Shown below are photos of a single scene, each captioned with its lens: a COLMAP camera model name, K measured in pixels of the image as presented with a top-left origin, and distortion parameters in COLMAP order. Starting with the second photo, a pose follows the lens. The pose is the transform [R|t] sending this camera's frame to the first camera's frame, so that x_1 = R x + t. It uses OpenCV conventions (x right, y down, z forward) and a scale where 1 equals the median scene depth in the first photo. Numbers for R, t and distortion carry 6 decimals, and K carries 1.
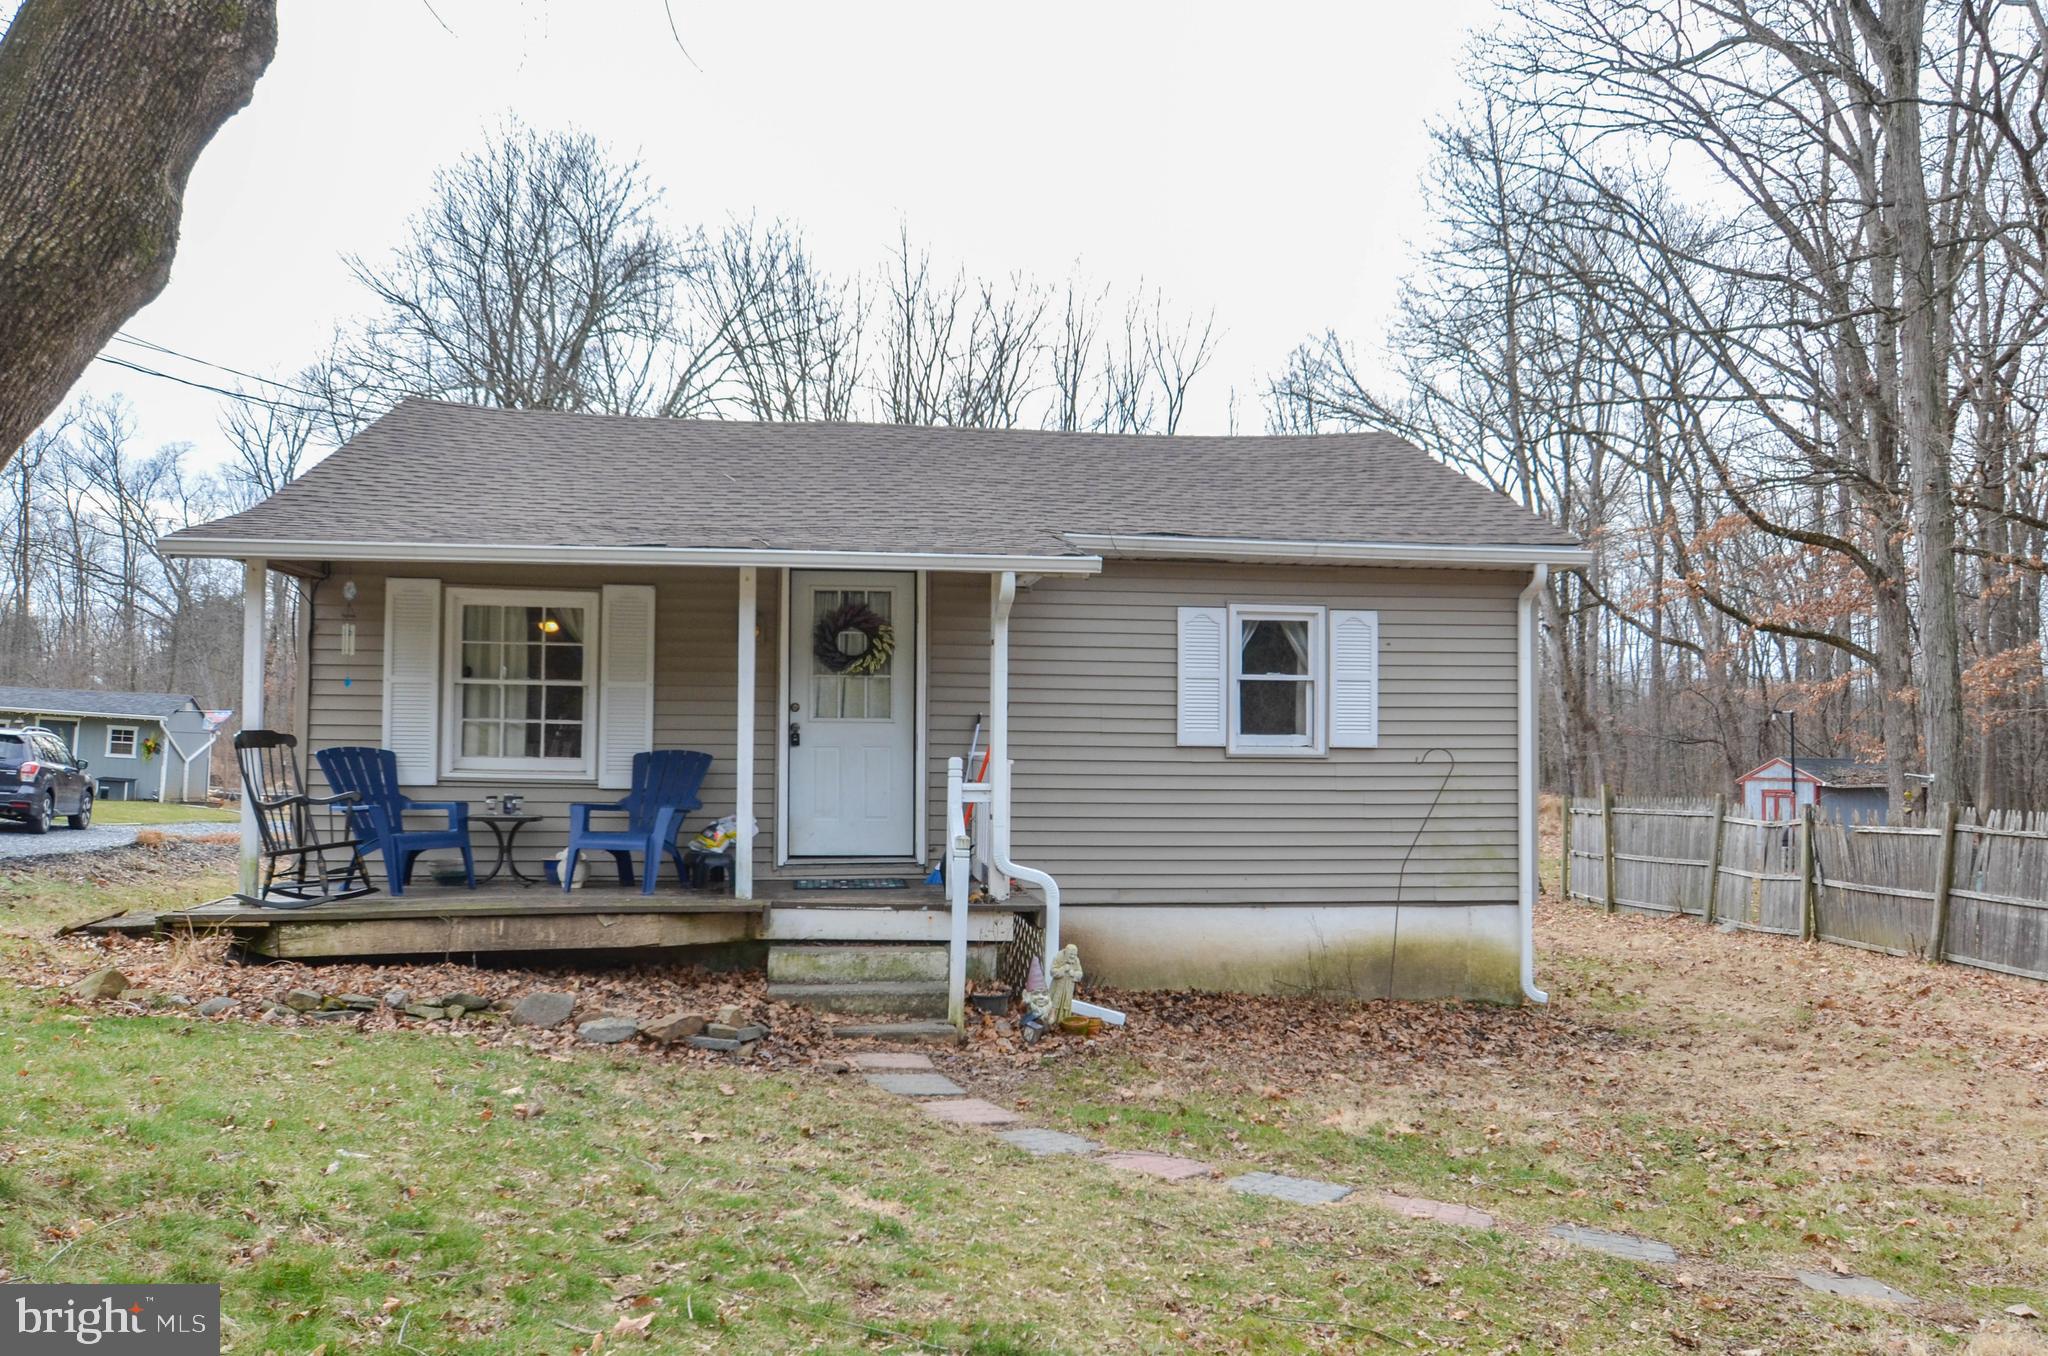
lens RADIAL K [[1267.3, 0, 1022.3], [0, 1267.3, 683.2], [0, 0, 1]] dist [-0.019674, 0.002255]
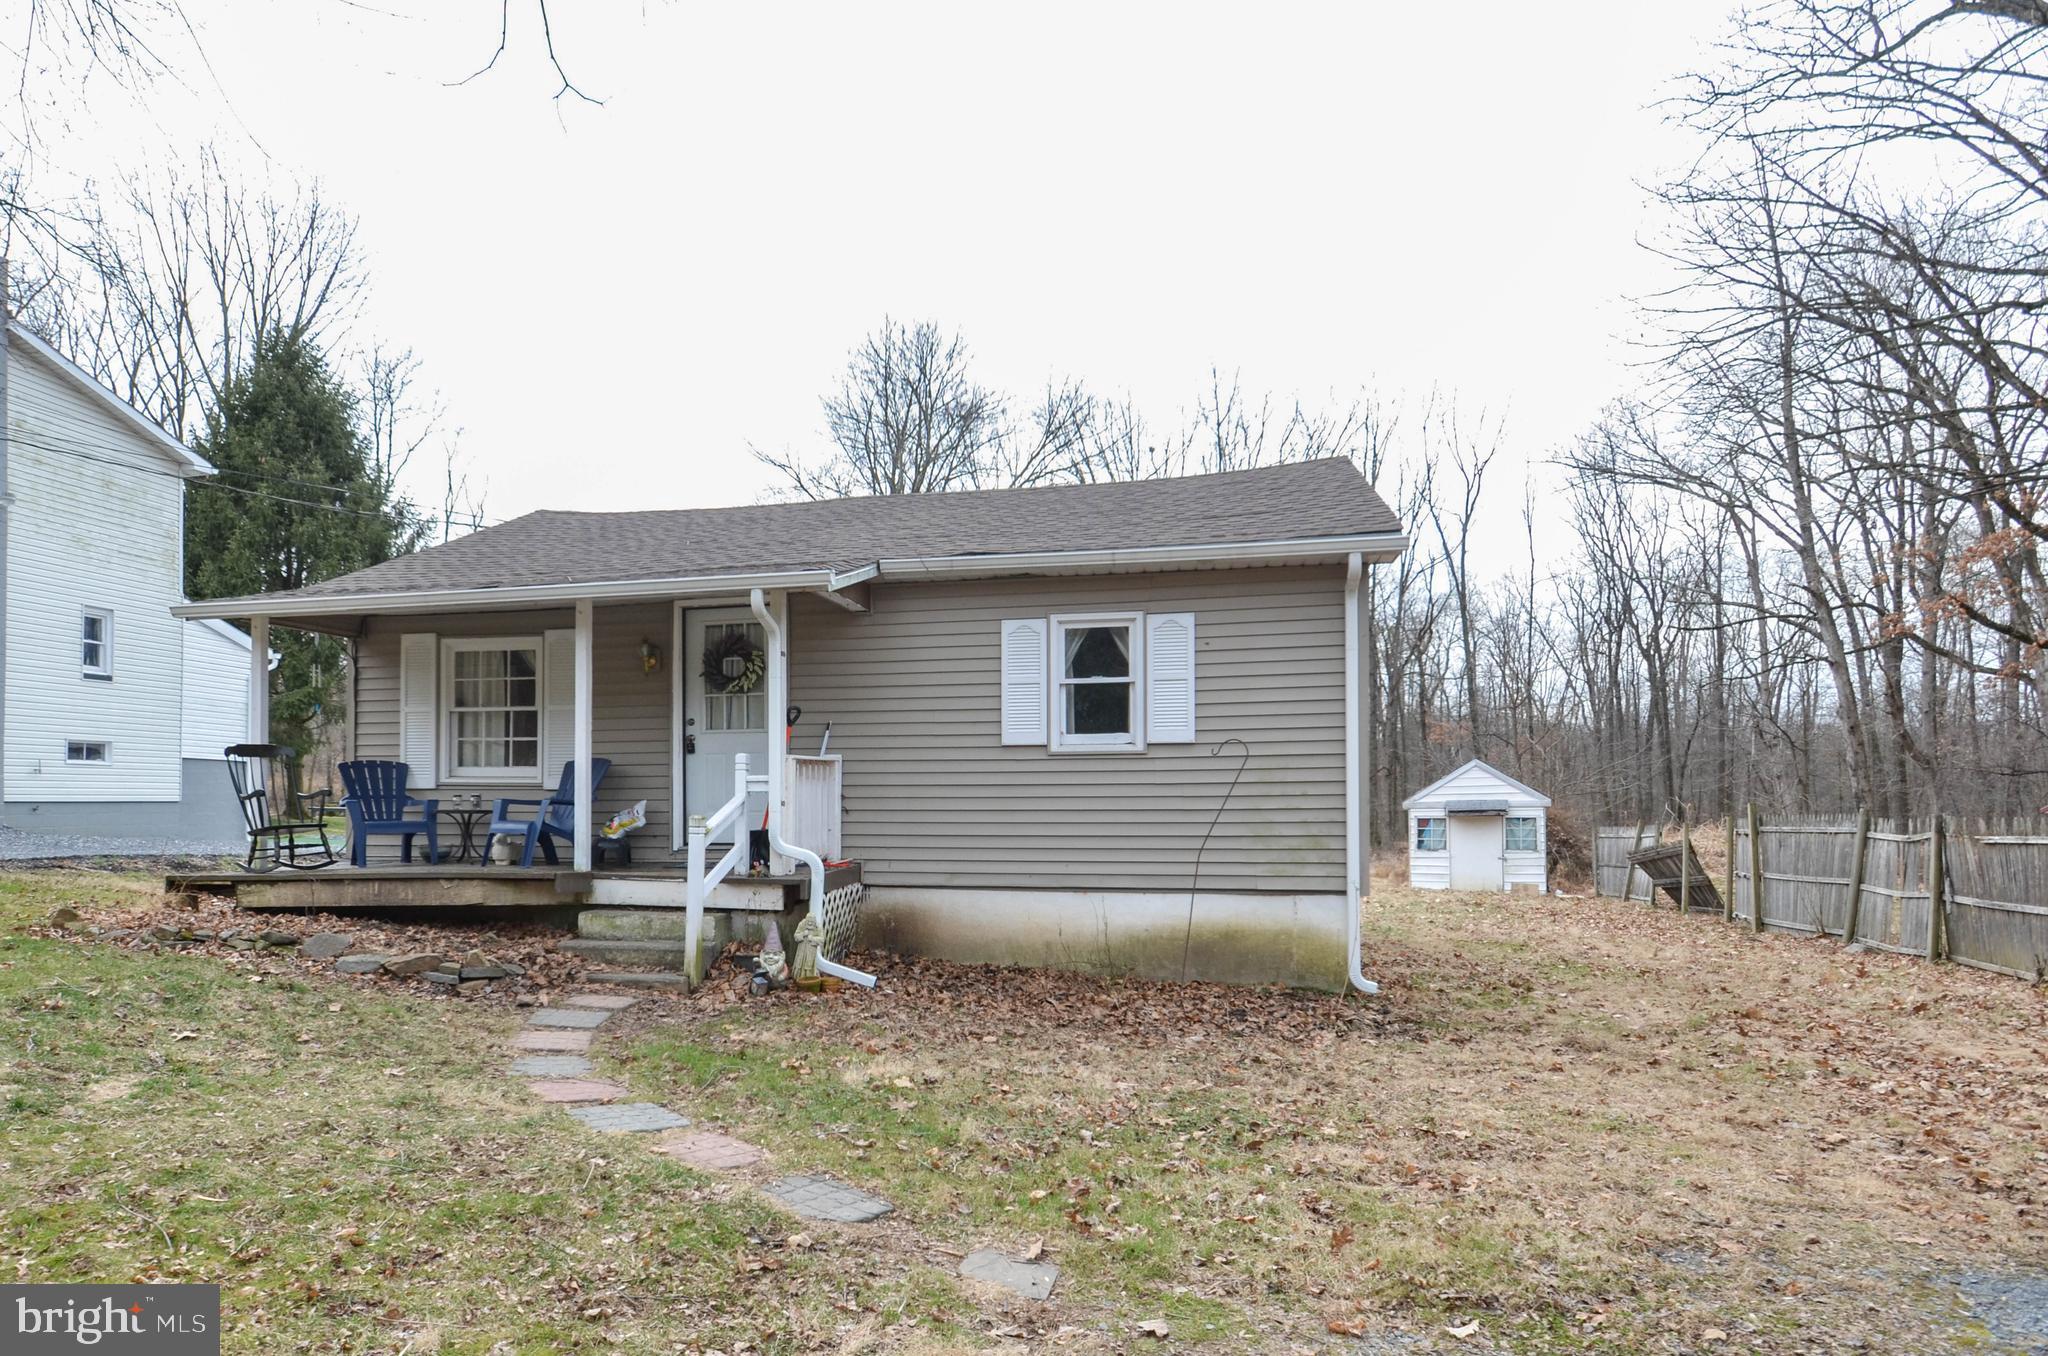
lens RADIAL K [[1028.2, 0, 1017.3], [0, 1028.2, 759.8], [0, 0, 1]] dist [0.001253, -0.002258]
pose [[0.952571, -0.025405, -0.303256, 0.406691], [0.029984, 0.999496, 0.010453, 0.052923], [0.302837, -0.019050, 0.952852, 0.146231]]
